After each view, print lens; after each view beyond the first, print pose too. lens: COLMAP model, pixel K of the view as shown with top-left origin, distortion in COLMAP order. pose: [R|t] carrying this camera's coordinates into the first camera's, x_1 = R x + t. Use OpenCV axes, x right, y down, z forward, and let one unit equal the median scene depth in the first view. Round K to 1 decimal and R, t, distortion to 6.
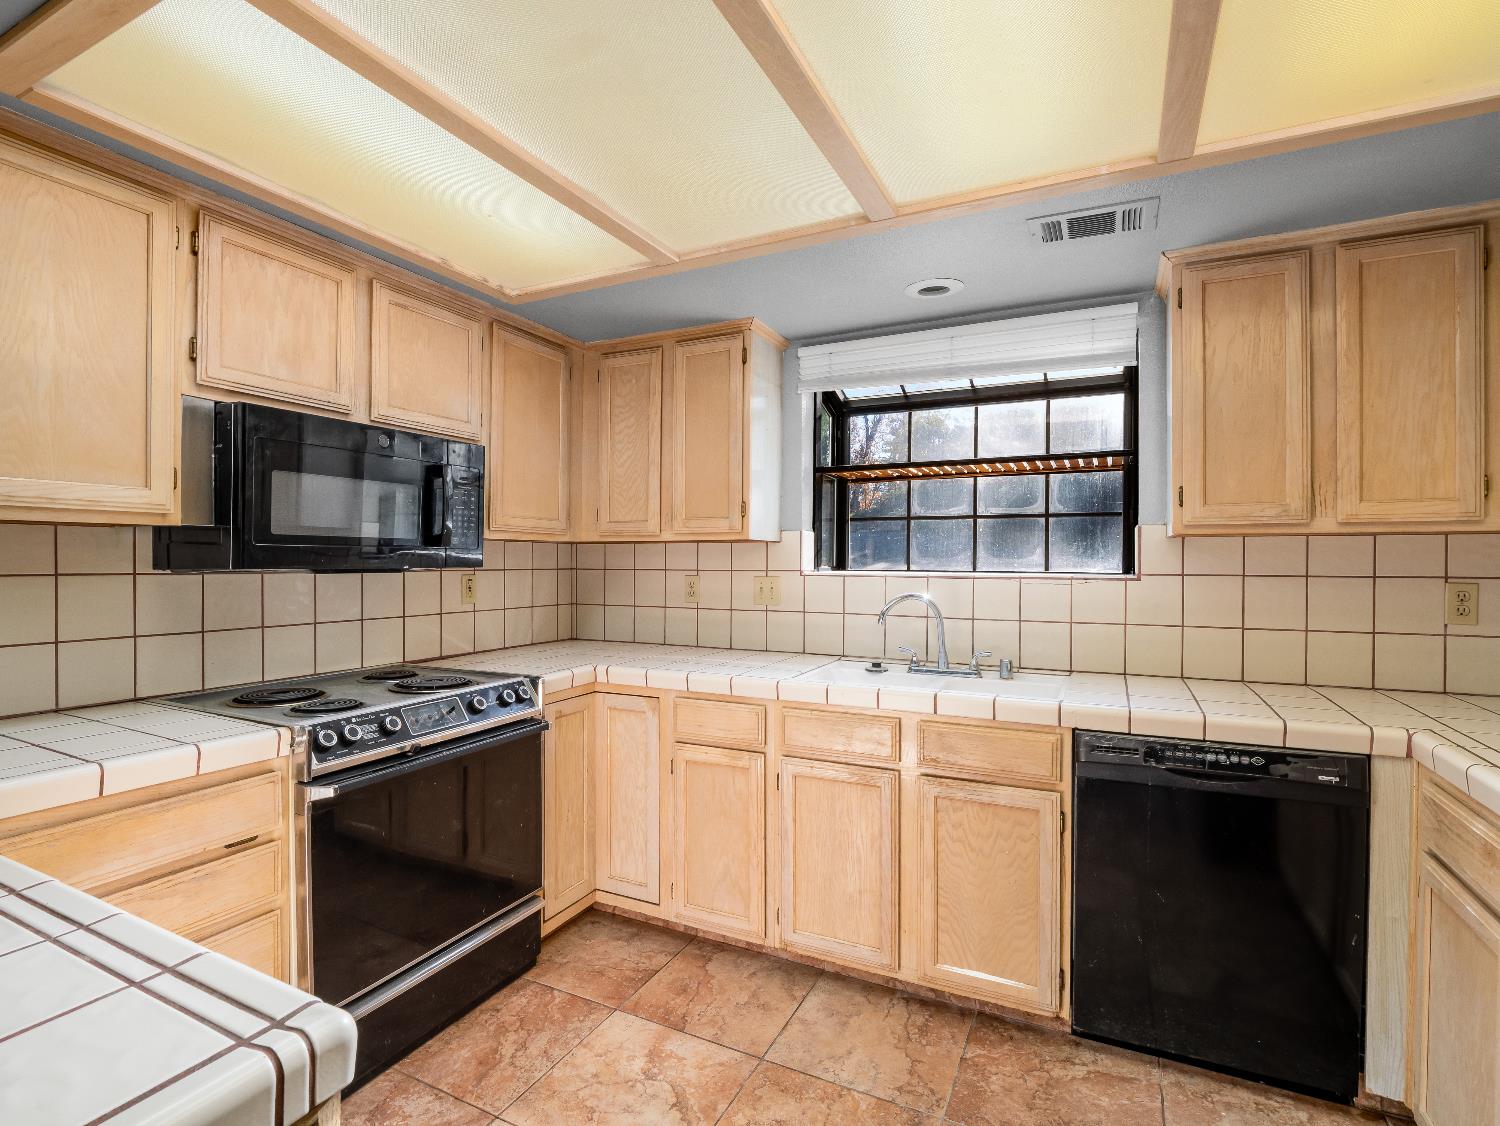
lens RADIAL K [[738.5, 0, 746.5], [0, 738.5, 562.9], [0, 0, 1]] dist [-0.010593, 0.000089]
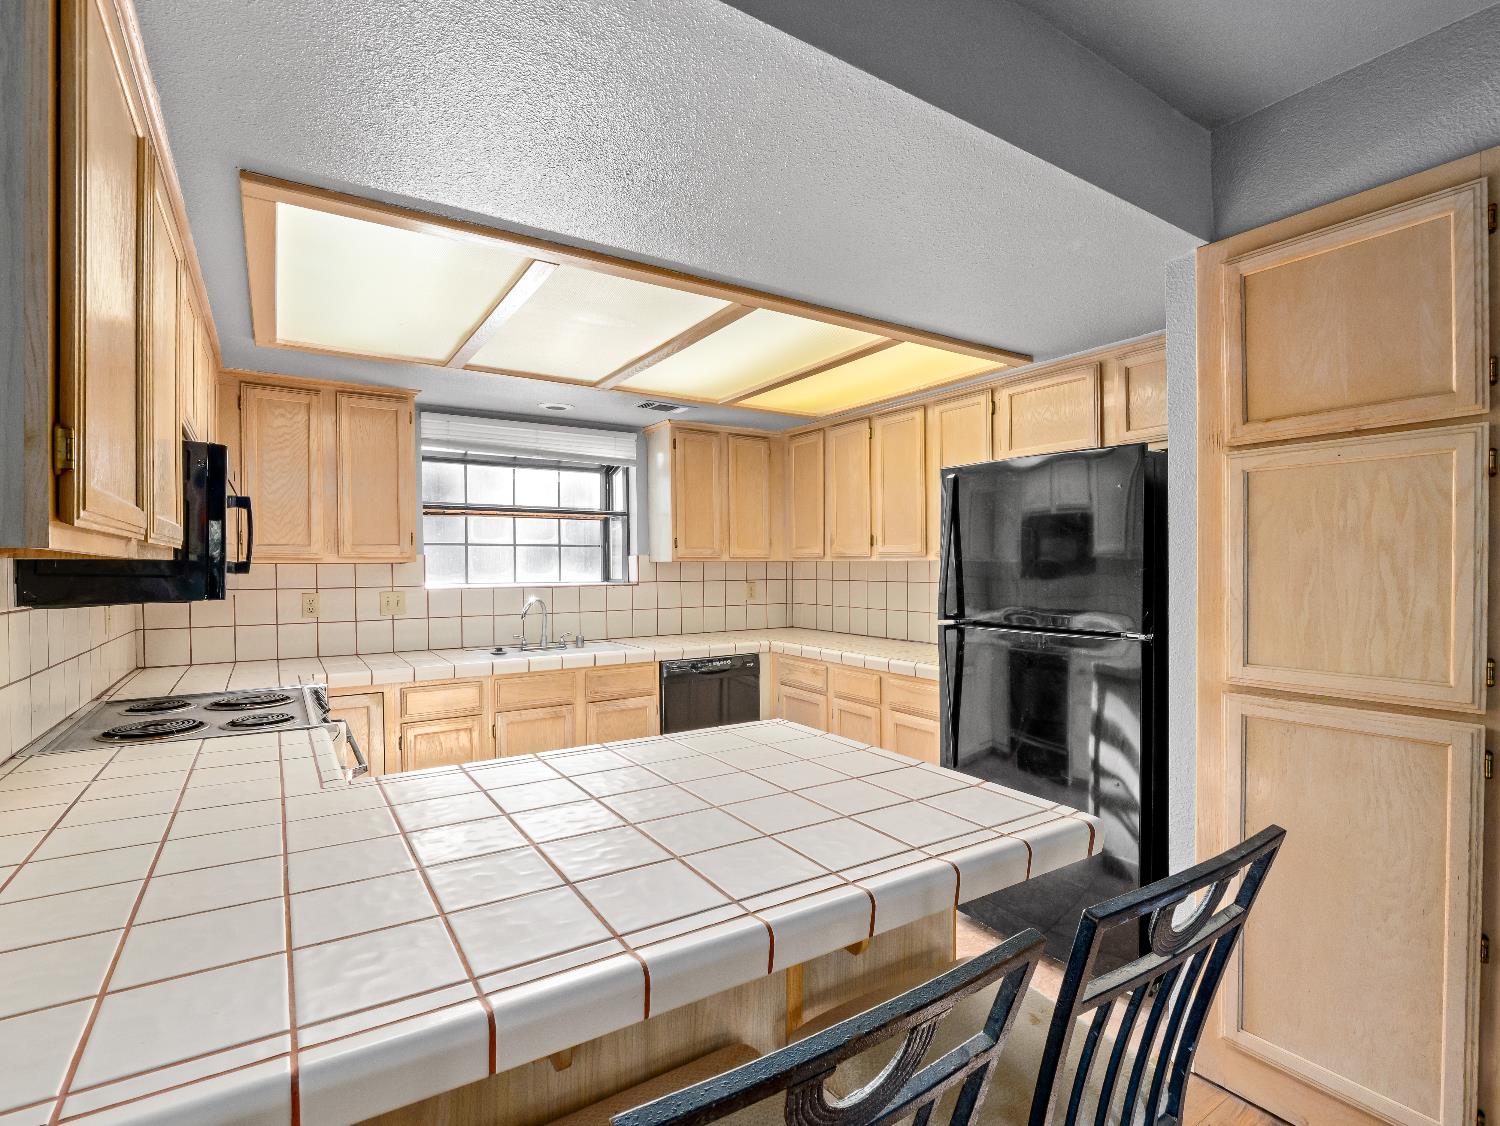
lens RADIAL K [[738.5, 0, 752.9], [0, 738.5, 566.1], [0, 0, 1]] dist [-0.010593, 0.000089]
pose [[0.494426, -0.007502, 0.869187, -0.789042], [0.008142, 0.999959, 0.003999, -0.025291], [-0.869182, 0.005099, 0.494467, -0.134654]]
